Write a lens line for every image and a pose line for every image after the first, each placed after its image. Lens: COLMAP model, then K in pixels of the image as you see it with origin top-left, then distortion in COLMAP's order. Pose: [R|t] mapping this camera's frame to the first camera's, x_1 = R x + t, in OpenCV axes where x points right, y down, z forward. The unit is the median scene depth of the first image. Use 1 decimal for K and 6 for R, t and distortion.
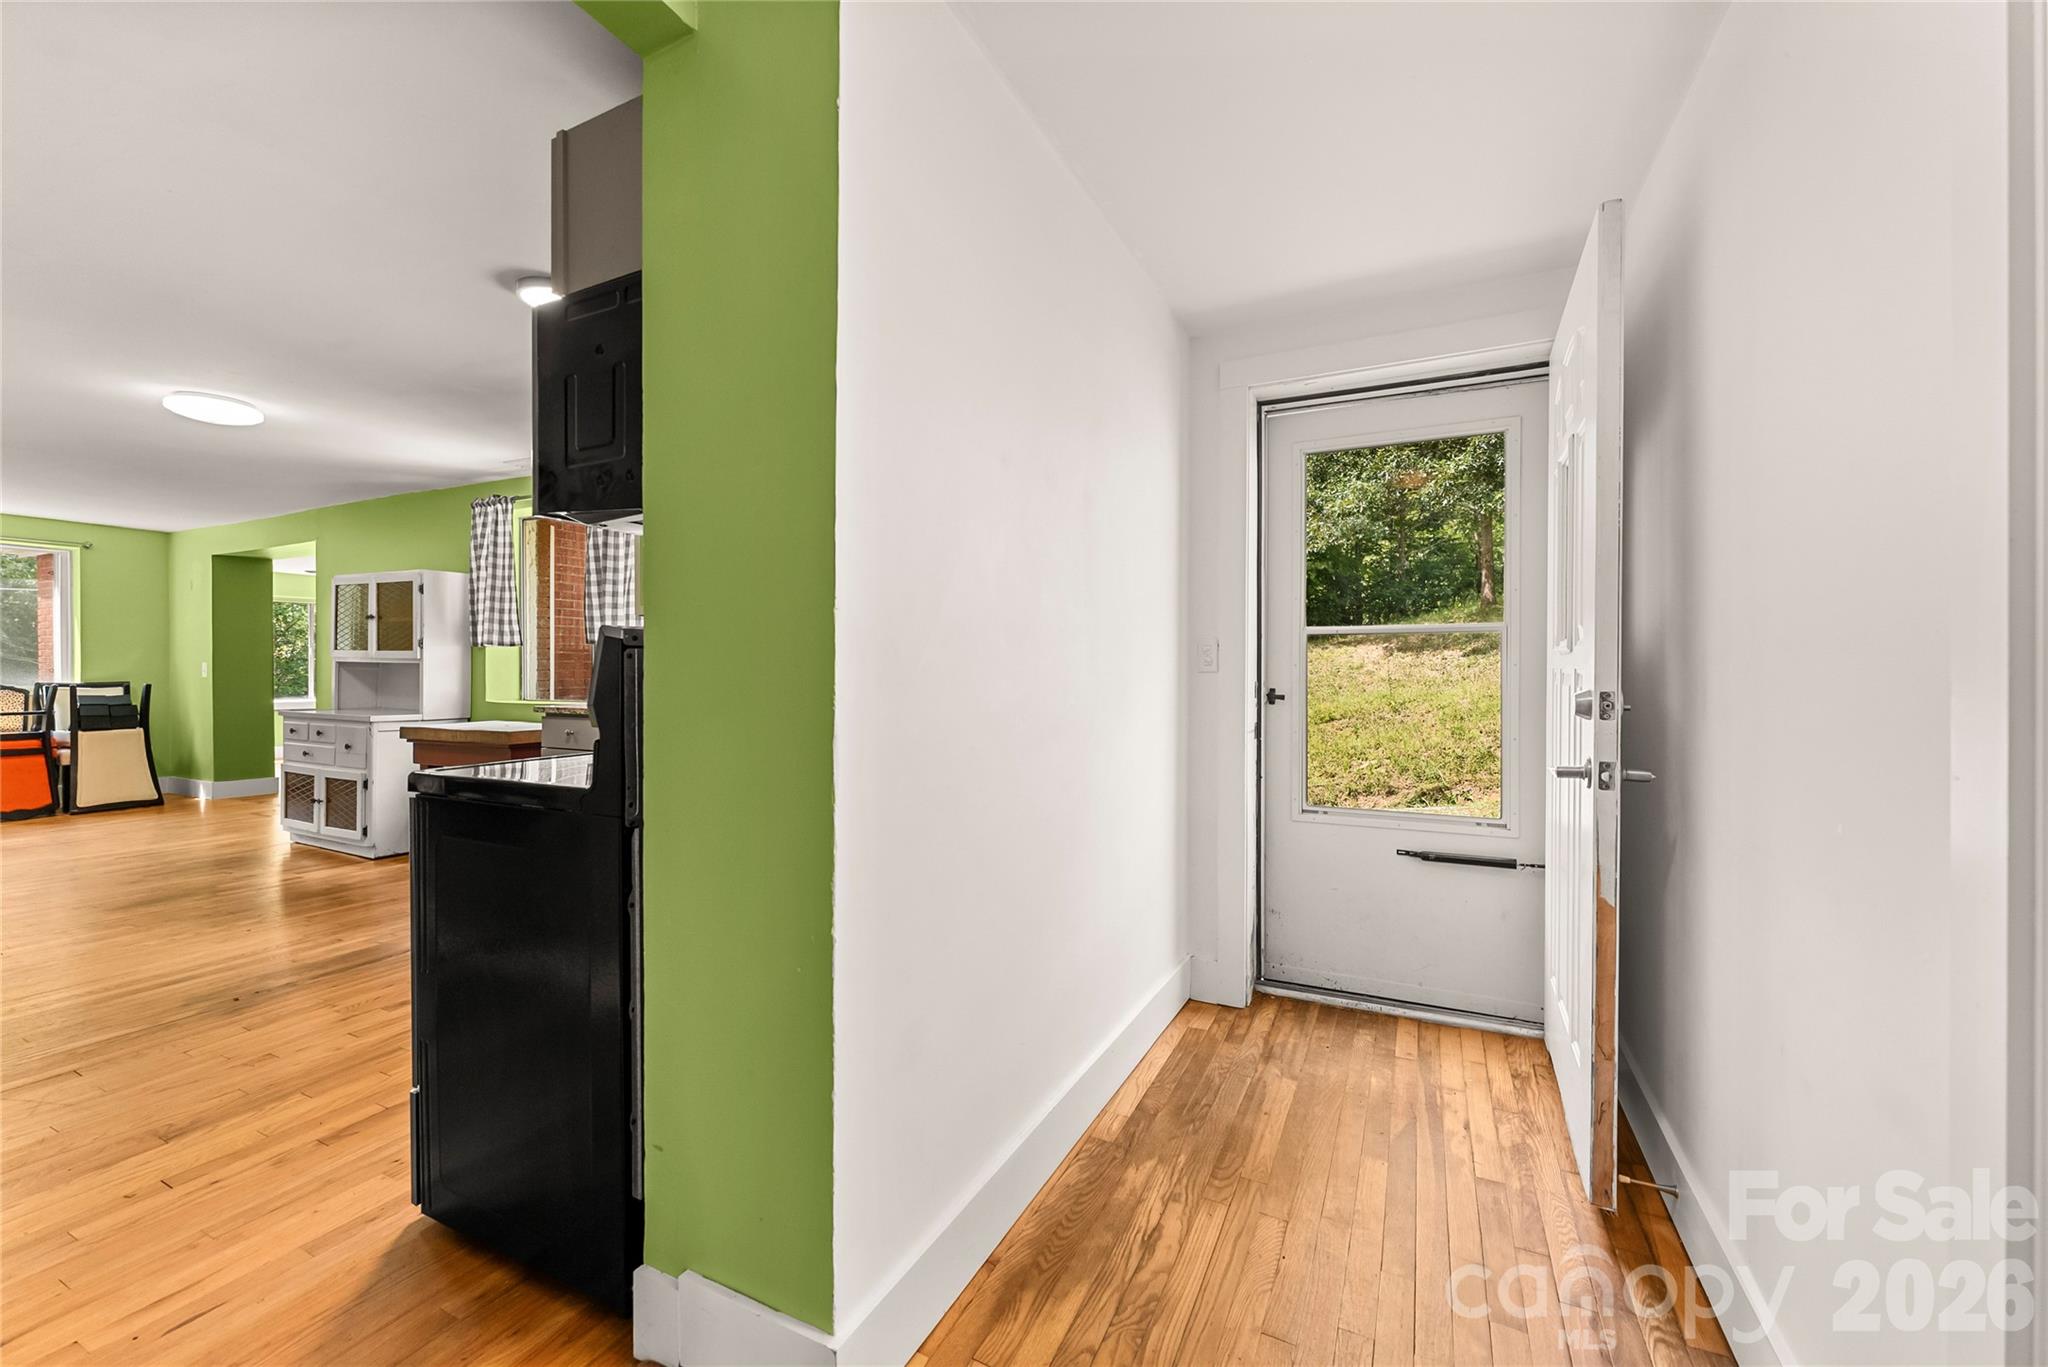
lens RADIAL K [[826.3, 0, 1006.9], [0, 826.3, 673.5], [0, 0, 1]] dist [-0.002466, -0.000446]
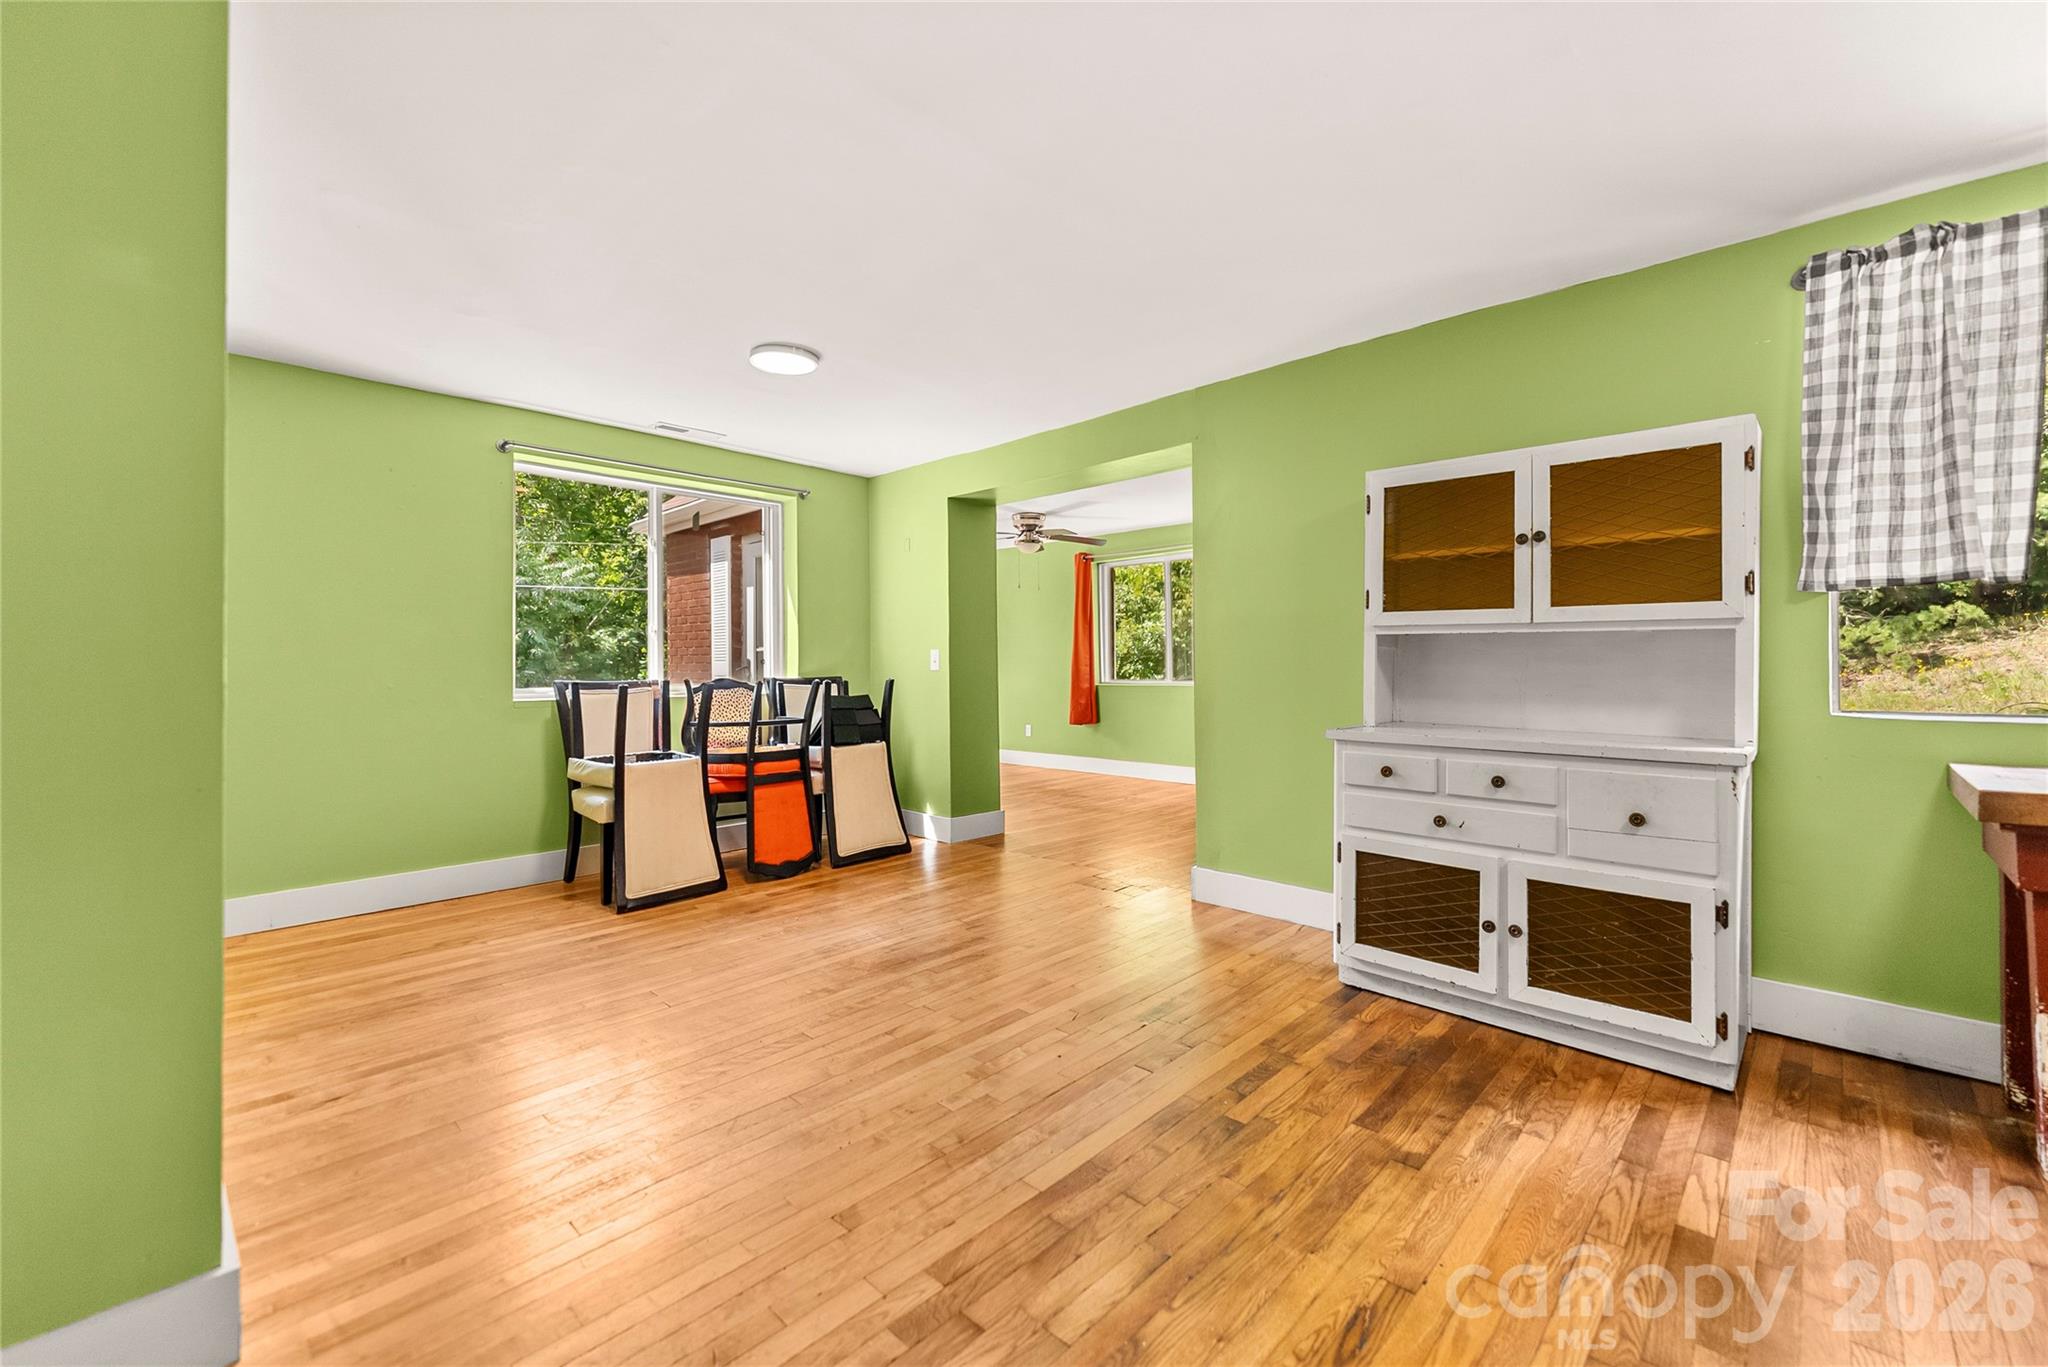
lens RADIAL K [[826.3, 0, 1041.0], [0, 826.3, 660.0], [0, 0, 1]] dist [-0.002466, -0.000446]
pose [[0.956235, -0.009955, -0.292430, -0.770544], [0.007397, 0.999924, -0.009851, 0.004438], [0.292506, 0.007256, 0.956236, 0.386844]]
